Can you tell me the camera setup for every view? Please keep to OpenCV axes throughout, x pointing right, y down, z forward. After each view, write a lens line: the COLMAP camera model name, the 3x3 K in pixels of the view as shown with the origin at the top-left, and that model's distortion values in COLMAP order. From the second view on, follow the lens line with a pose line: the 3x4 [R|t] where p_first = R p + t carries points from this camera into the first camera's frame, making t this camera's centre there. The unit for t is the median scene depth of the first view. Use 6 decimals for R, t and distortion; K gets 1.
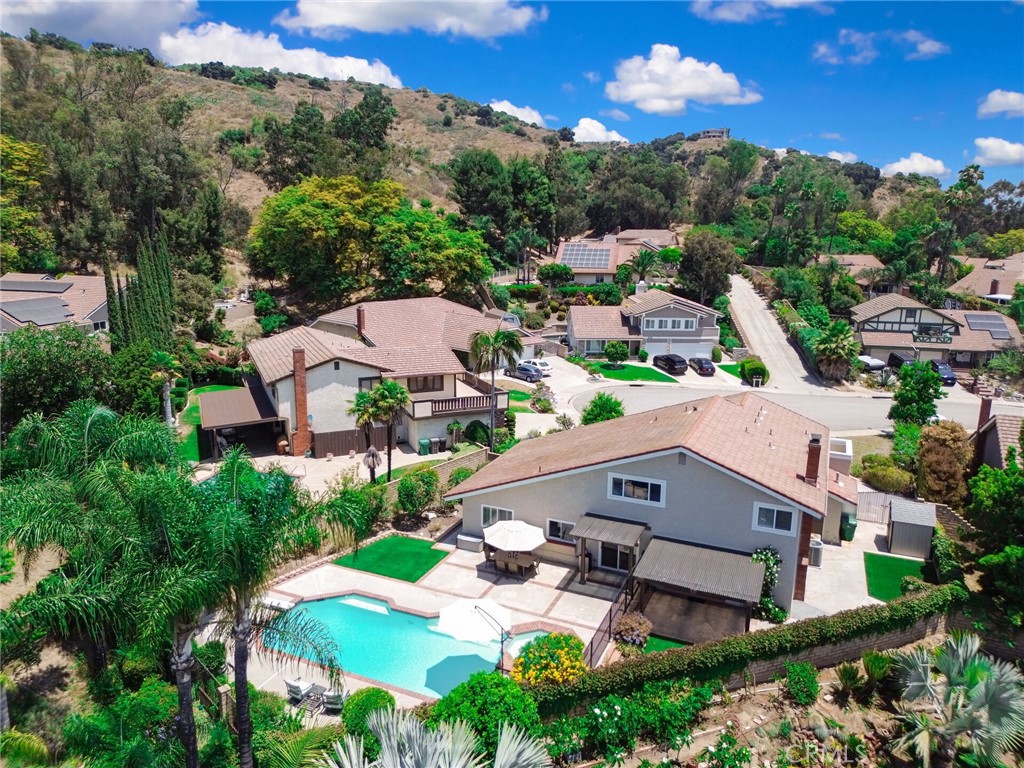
lens RADIAL K [[717.1, 0, 512.3], [0, 717.1, 390.1], [0, 0, 1]] dist [0.068306, -0.067803]
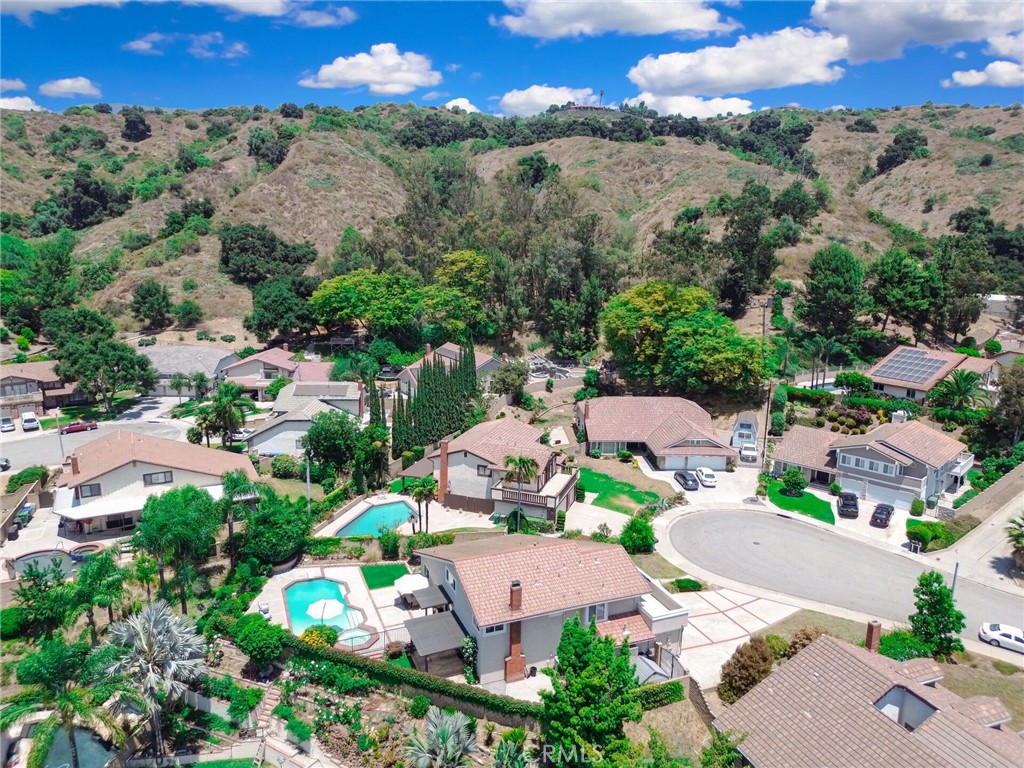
lens RADIAL K [[717.1, 0, 512.3], [0, 717.1, 390.1], [0, 0, 1]] dist [0.068306, -0.067803]
pose [[0.723492, 0.153478, -0.673056, 0.498745], [-0.166800, 0.984950, 0.045301, -0.149195], [0.669879, 0.079491, 0.738203, -0.073480]]
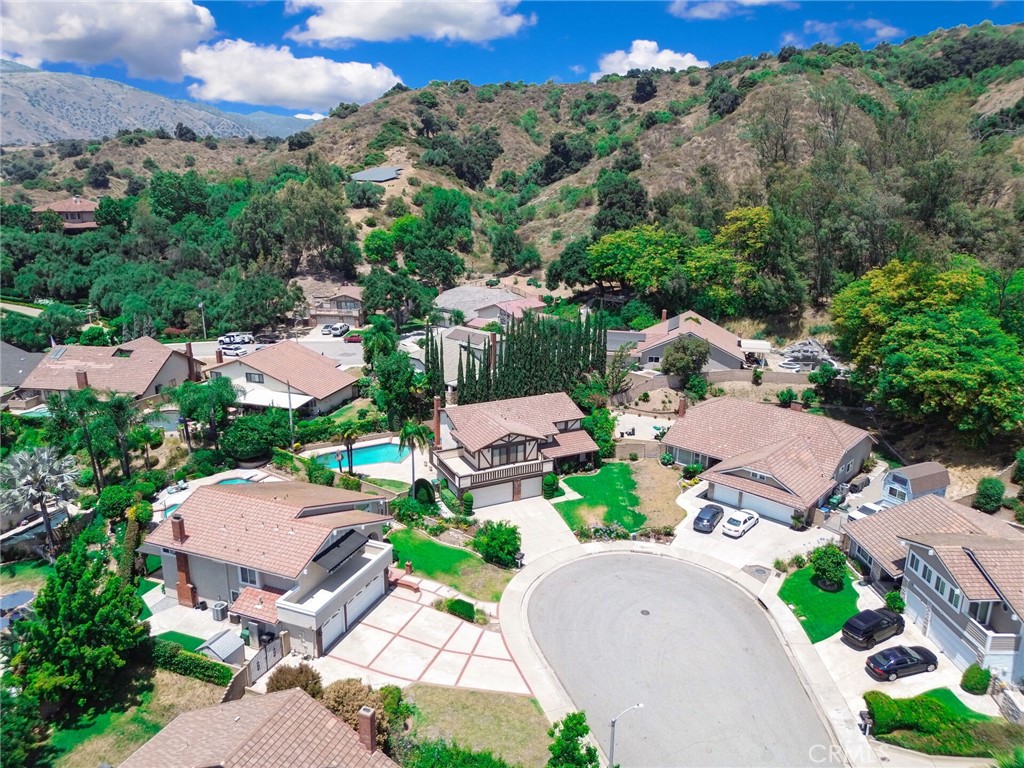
lens RADIAL K [[717.1, 0, 512.3], [0, 717.1, 390.1], [0, 0, 1]] dist [0.068306, -0.067803]
pose [[0.039960, 0.278014, -0.959746, 0.704773], [-0.241138, 0.934806, 0.260750, -0.297085], [0.969668, 0.221012, 0.104394, 0.536517]]
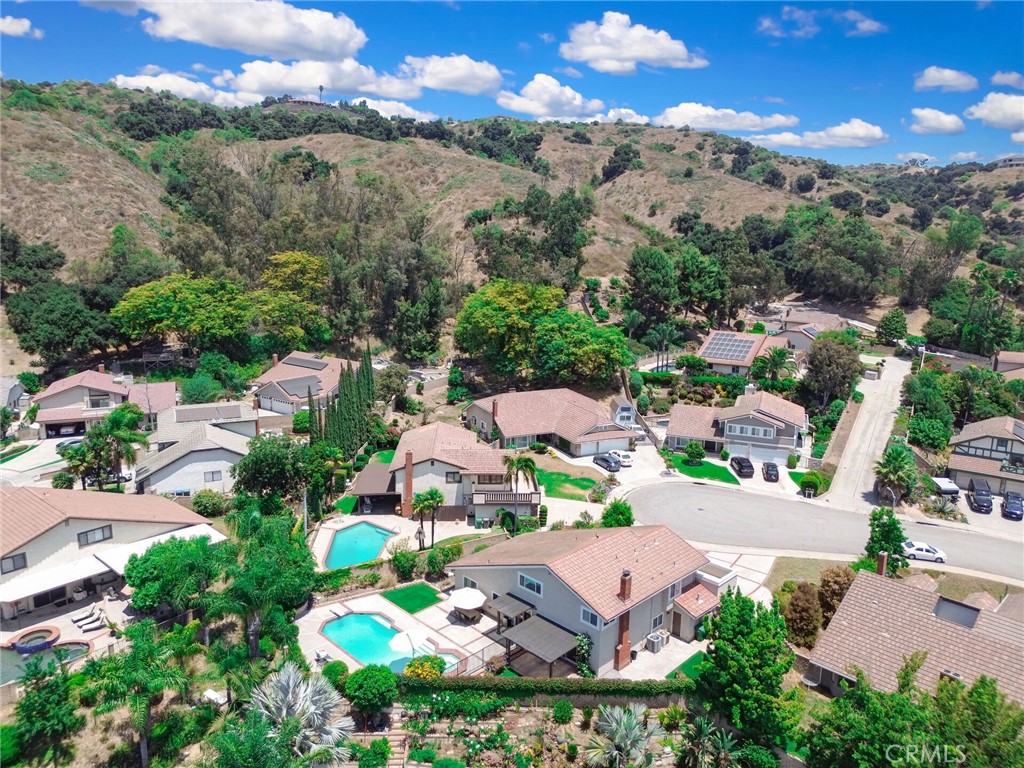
lens RADIAL K [[717.1, 0, 512.3], [0, 717.1, 390.1], [0, 0, 1]] dist [0.068306, -0.067803]
pose [[0.932052, 0.083124, -0.352662, 0.254883], [-0.090145, 0.995923, -0.003499, -0.113360], [0.350933, 0.035052, 0.935744, -0.228729]]
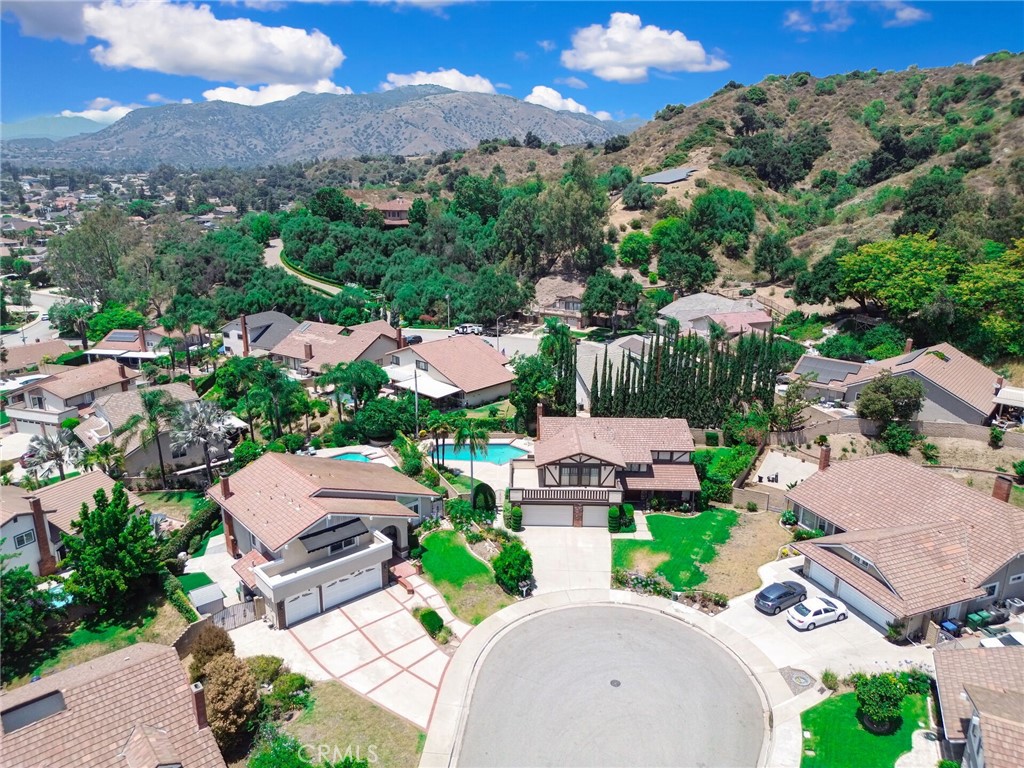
lens RADIAL K [[717.1, 0, 512.3], [0, 717.1, 390.1], [0, 0, 1]] dist [0.068306, -0.067803]
pose [[-0.418239, 0.249651, -0.873356, 0.609326], [-0.220393, 0.904867, 0.364202, -0.356911], [0.881194, 0.344805, -0.323429, 0.786288]]
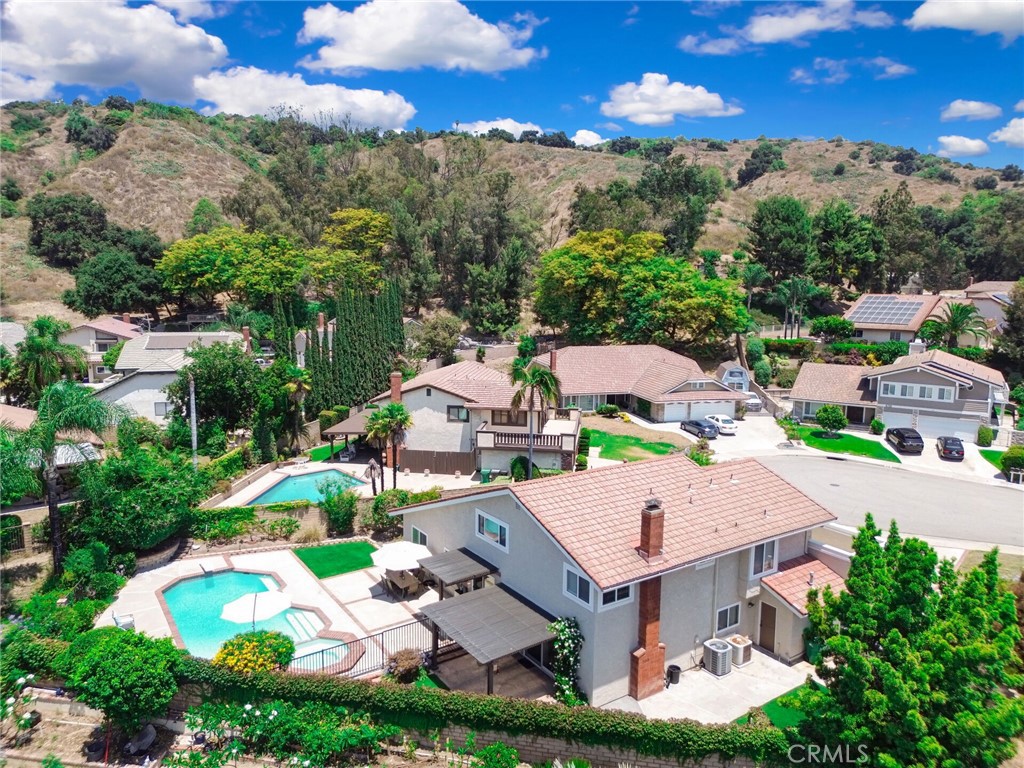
lens RADIAL K [[717.1, 0, 512.3], [0, 717.1, 390.1], [0, 0, 1]] dist [0.068306, -0.067803]
pose [[0.847672, 0.082512, -0.524065, 0.249330], [-0.122349, 0.991608, -0.041775, -0.003467], [0.516220, 0.099530, 0.850653, 0.067670]]
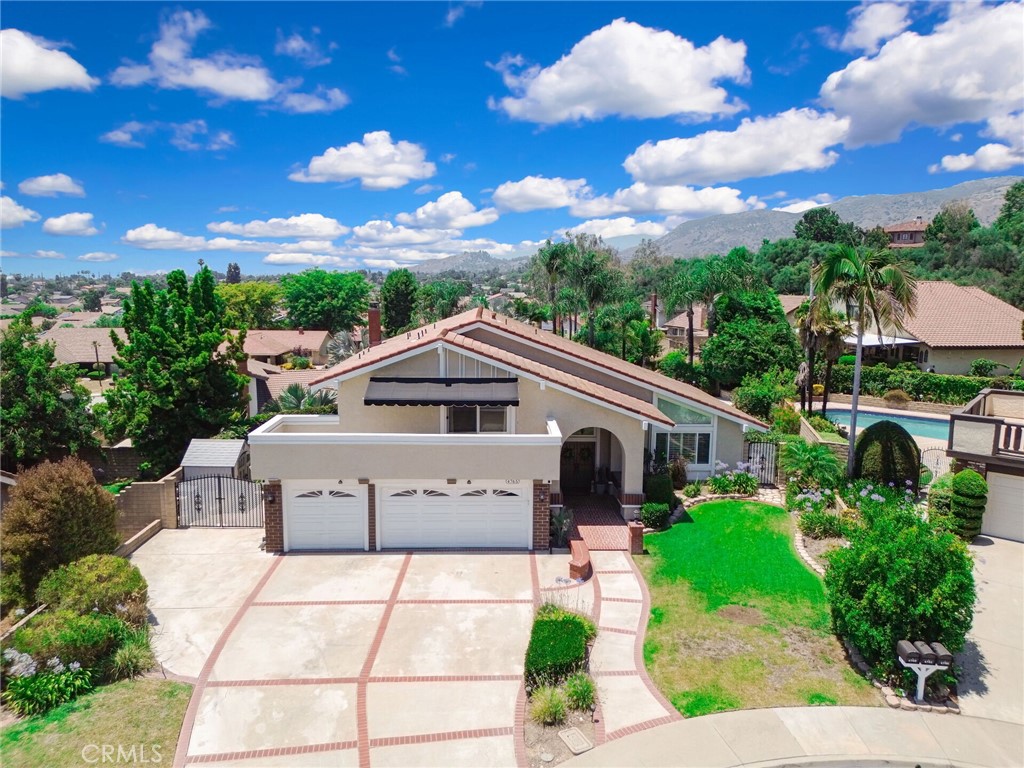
lens RADIAL K [[717.1, 0, 512.3], [0, 717.1, 390.1], [0, 0, 1]] dist [0.068306, -0.067803]
pose [[-0.898423, 0.053577, -0.435850, 0.253016], [-0.116627, 0.927773, 0.354451, -0.080935], [0.423360, 0.369279, -0.827284, 0.728338]]
